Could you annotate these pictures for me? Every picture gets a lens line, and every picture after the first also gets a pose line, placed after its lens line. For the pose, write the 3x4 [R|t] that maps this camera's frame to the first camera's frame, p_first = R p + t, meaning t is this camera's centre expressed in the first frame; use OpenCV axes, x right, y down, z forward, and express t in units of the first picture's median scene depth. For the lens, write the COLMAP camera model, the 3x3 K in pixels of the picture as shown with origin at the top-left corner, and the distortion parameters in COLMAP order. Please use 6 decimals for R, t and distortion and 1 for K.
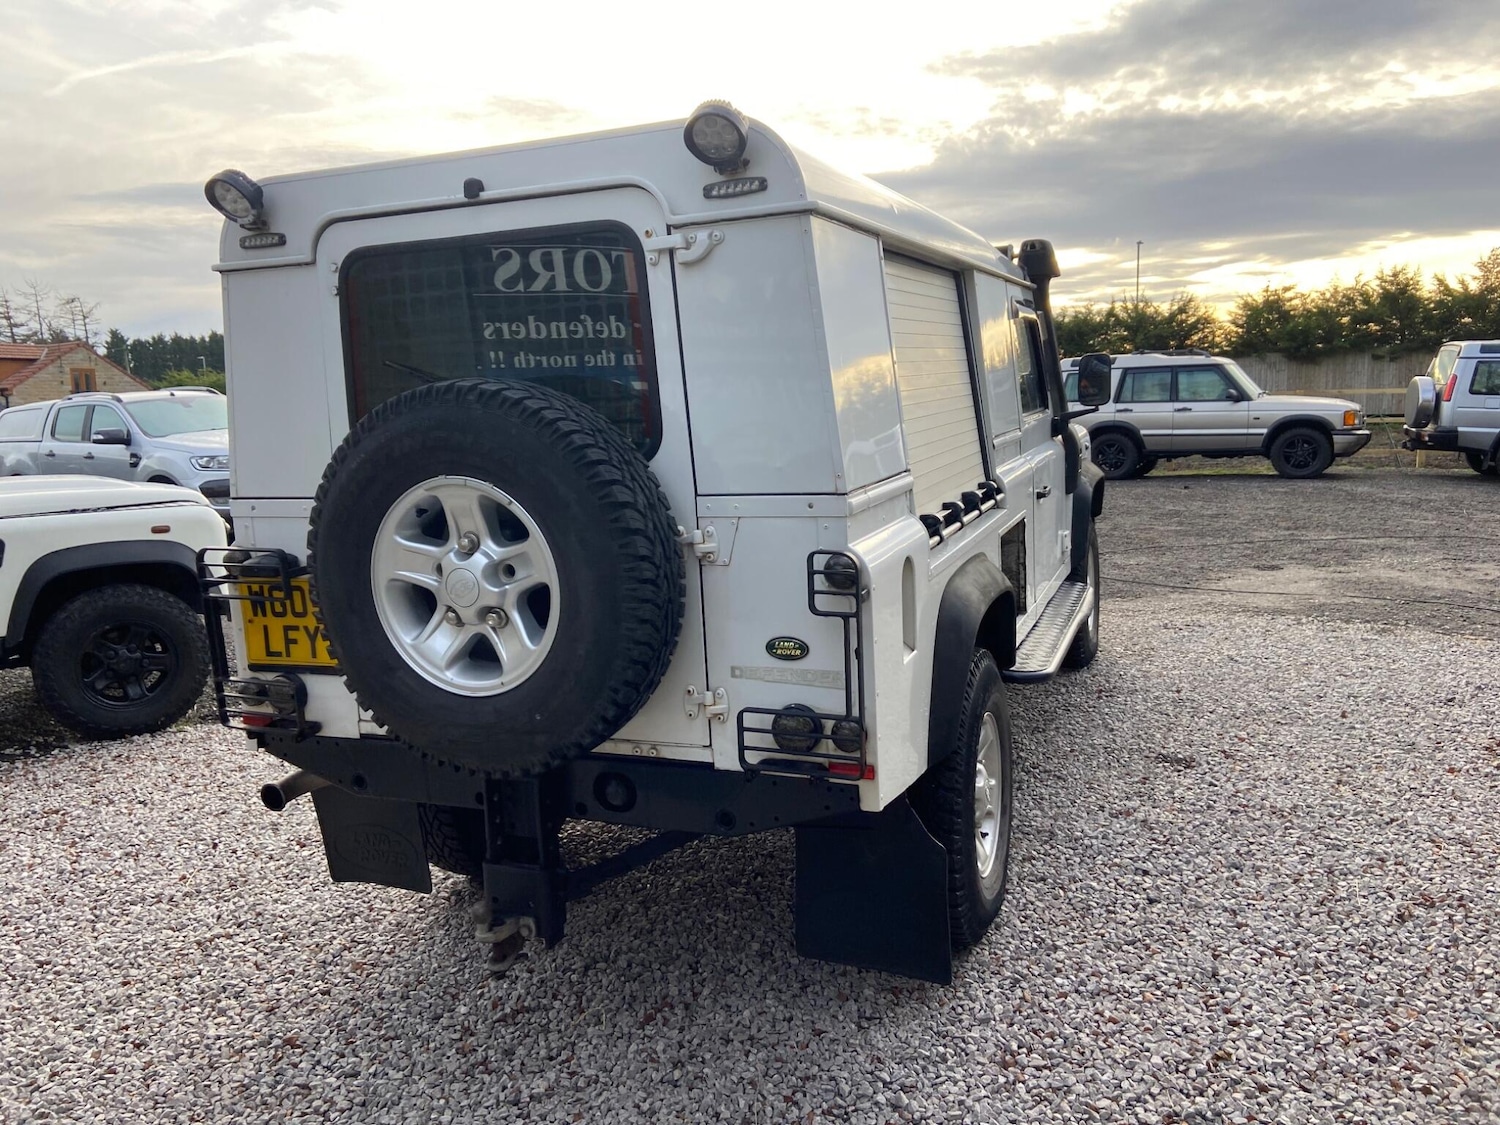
lens RADIAL K [[1125.6, 0, 742.3], [0, 1125.6, 554.2], [0, 0, 1]] dist [0.130628, -0.167070]
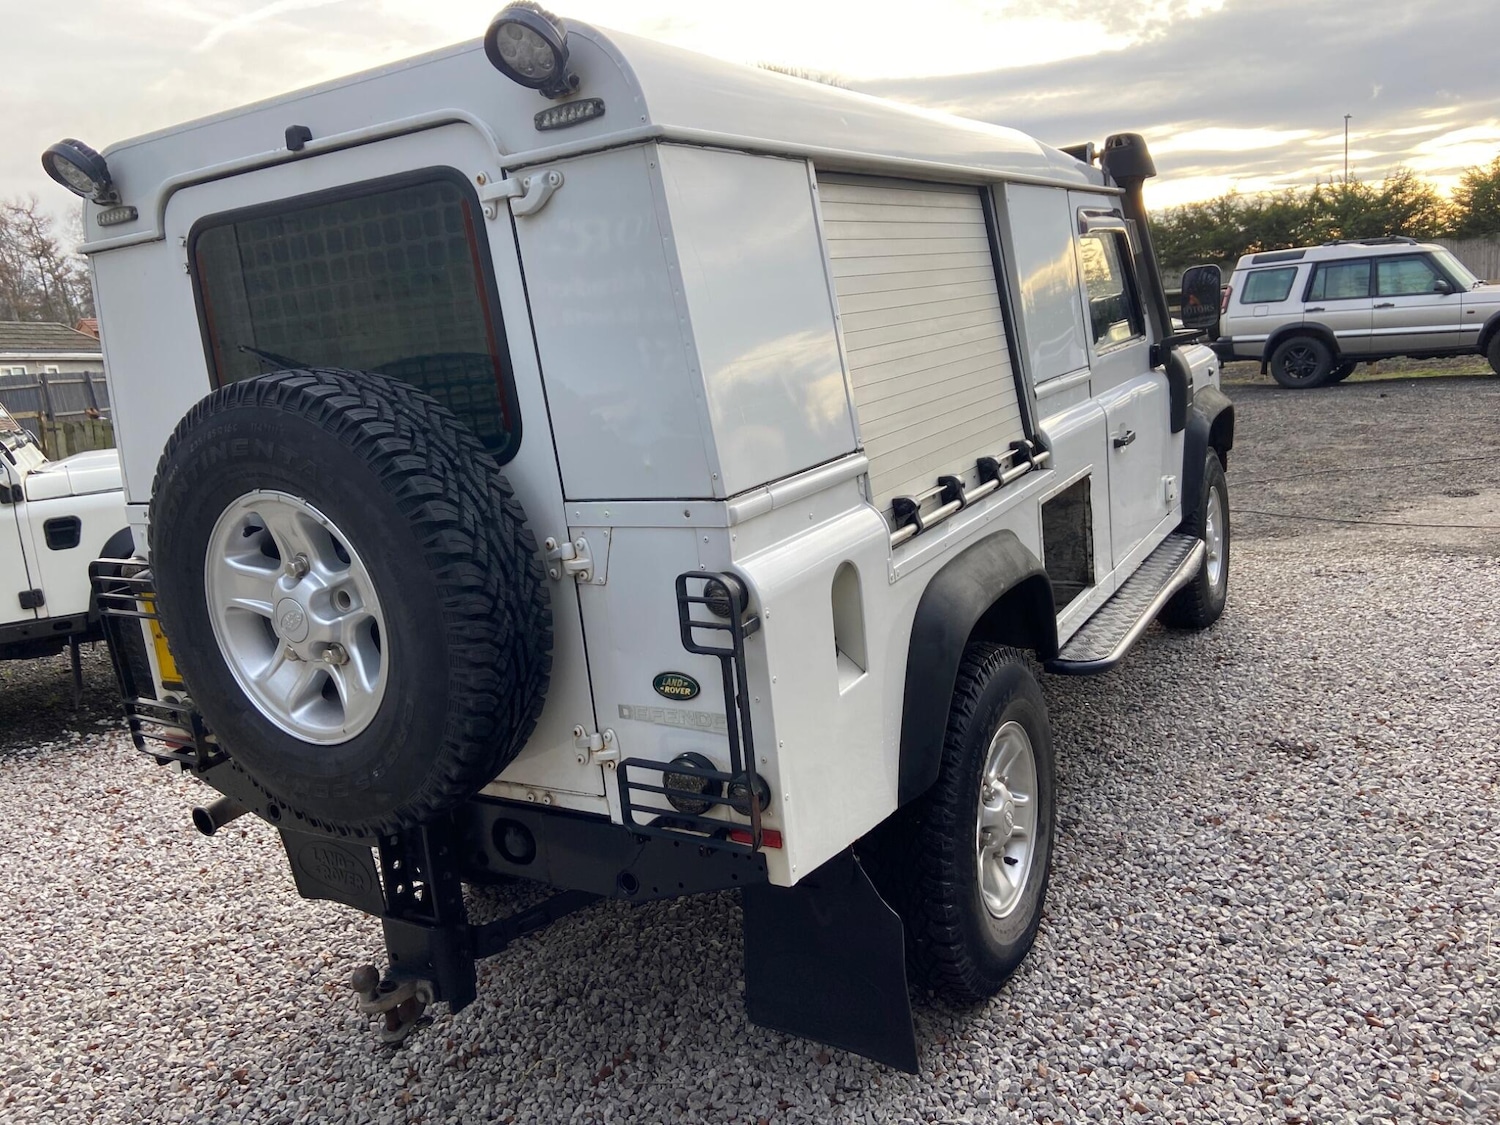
lens RADIAL K [[1135.0, 0, 734.9], [0, 1135.0, 551.9], [0, 0, 1]] dist [0.129171, -0.168984]
pose [[0.987830, -0.022854, -0.153847, 0.149821], [0.032447, 0.997663, 0.060138, -0.043607], [0.152113, -0.064398, 0.986263, 0.142554]]
